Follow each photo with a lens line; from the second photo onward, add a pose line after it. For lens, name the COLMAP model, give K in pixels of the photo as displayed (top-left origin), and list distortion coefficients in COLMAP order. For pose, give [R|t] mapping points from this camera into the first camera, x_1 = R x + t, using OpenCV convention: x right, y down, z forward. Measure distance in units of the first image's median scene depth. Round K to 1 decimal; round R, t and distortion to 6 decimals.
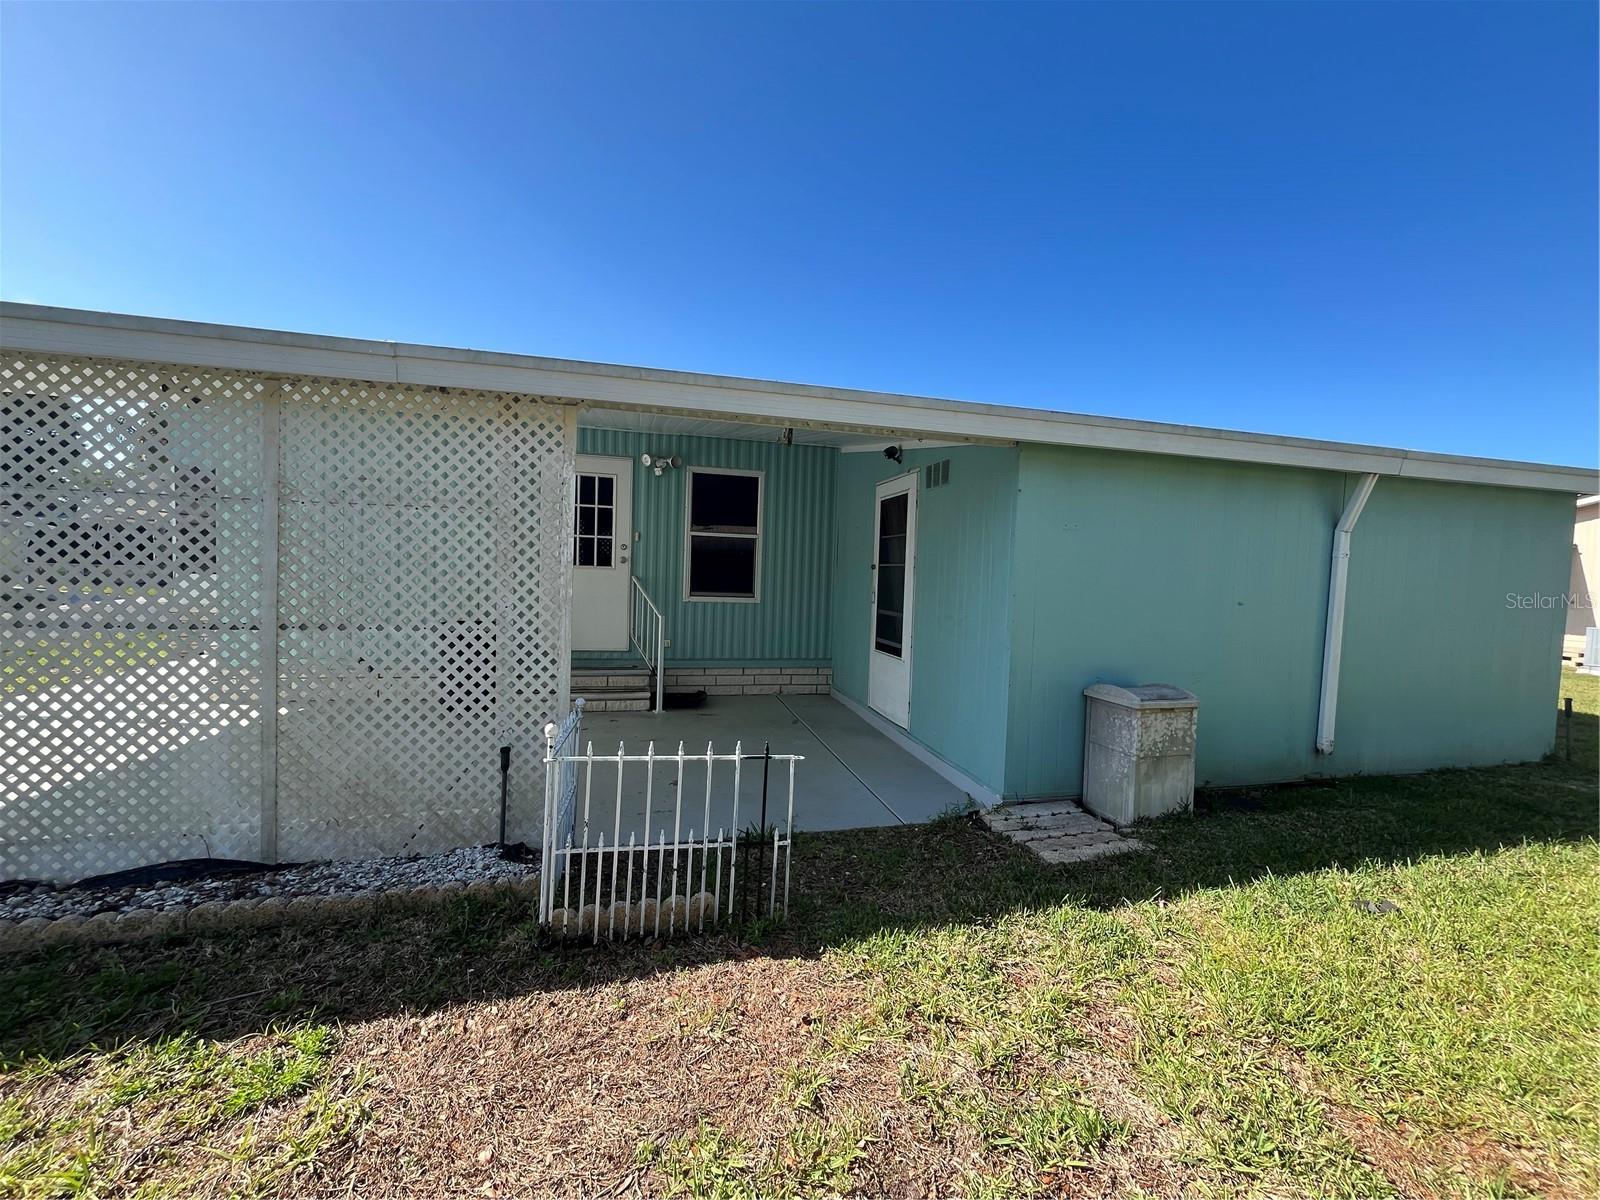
lens RADIAL K [[647.7, 0, 798.9], [0, 647.7, 593.7], [0, 0, 1]] dist [-0.002322, -0.000164]
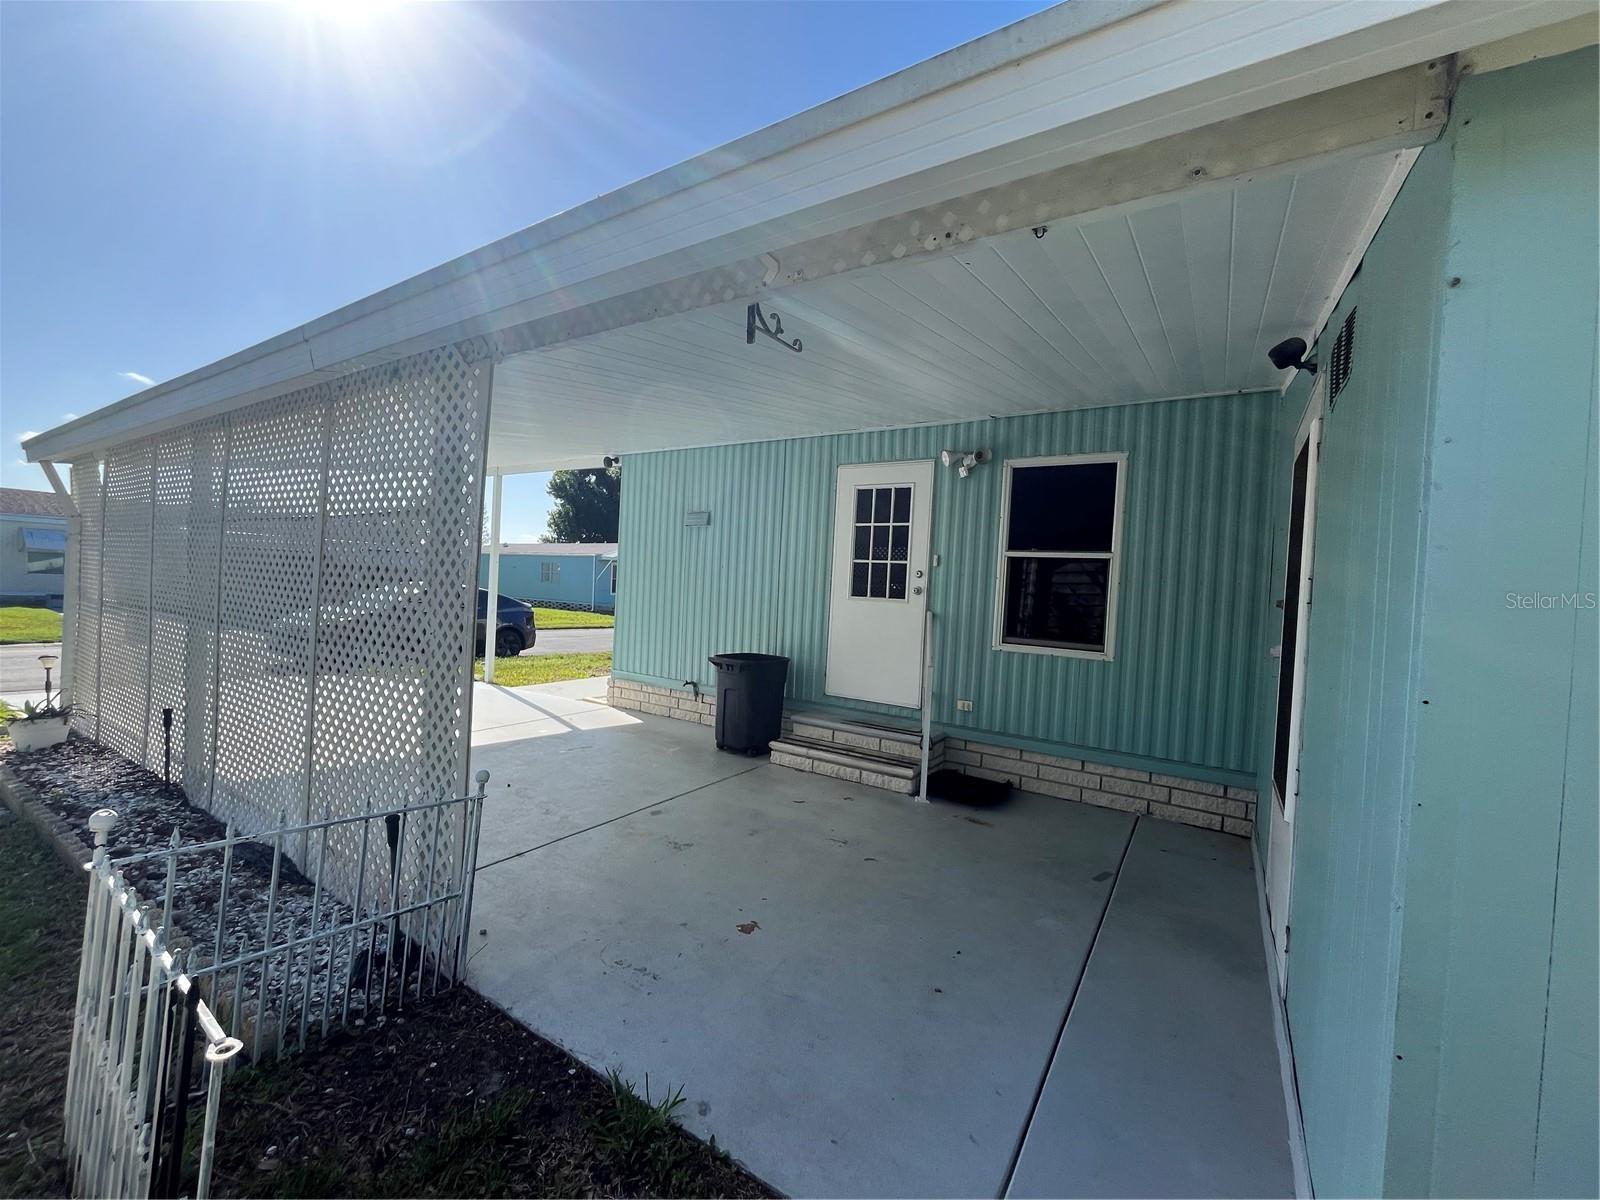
lens RADIAL K [[647.7, 0, 802.5], [0, 647.7, 602.7], [0, 0, 1]] dist [-0.002322, -0.000164]
pose [[0.686980, 0.016831, -0.726481, 0.191336], [-0.054675, 0.998095, -0.028578, -0.008236], [0.724617, 0.059353, 0.686592, 0.356204]]
